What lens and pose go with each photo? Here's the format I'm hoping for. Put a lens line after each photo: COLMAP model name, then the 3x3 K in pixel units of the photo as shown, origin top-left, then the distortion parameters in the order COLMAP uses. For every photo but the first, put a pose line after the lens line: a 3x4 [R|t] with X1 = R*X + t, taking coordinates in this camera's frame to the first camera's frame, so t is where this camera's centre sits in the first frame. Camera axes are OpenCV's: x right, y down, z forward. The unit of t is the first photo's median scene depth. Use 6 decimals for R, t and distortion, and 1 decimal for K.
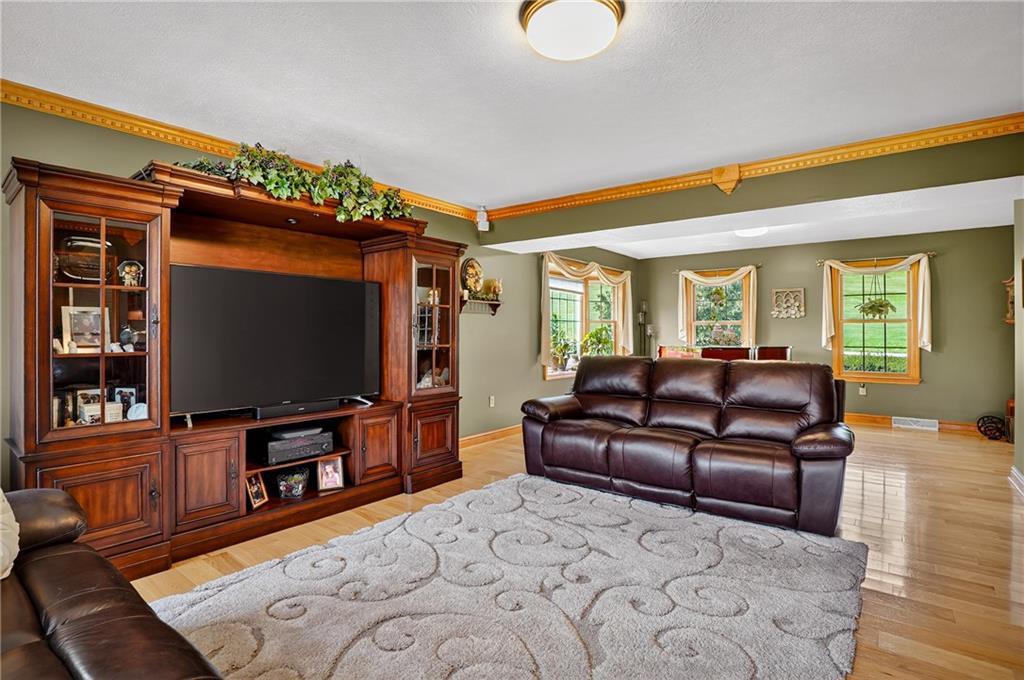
lens RADIAL K [[509.6, 0, 508.0], [0, 509.6, 333.7], [0, 0, 1]] dist [-0.044564, -0.000133]
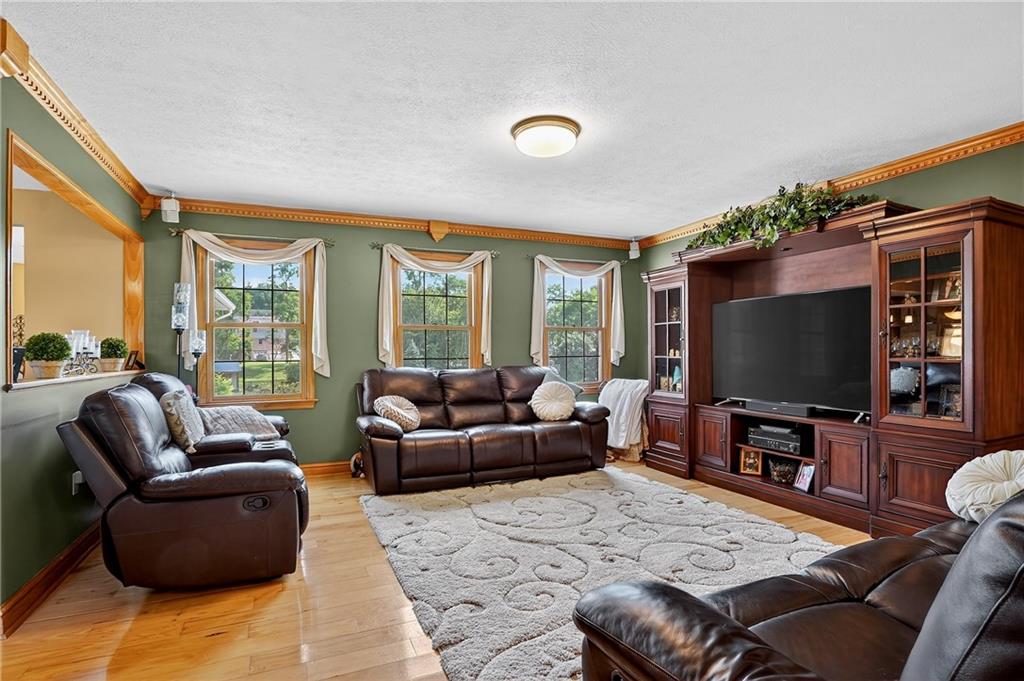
lens RADIAL K [[509.6, 0, 508.0], [0, 509.6, 334.2], [0, 0, 1]] dist [-0.044564, -0.000133]
pose [[-0.466389, -0.023511, -0.884267, 1.045101], [-0.002299, 0.999676, -0.025367, 0.003000], [0.884577, -0.009798, -0.466291, 1.094357]]
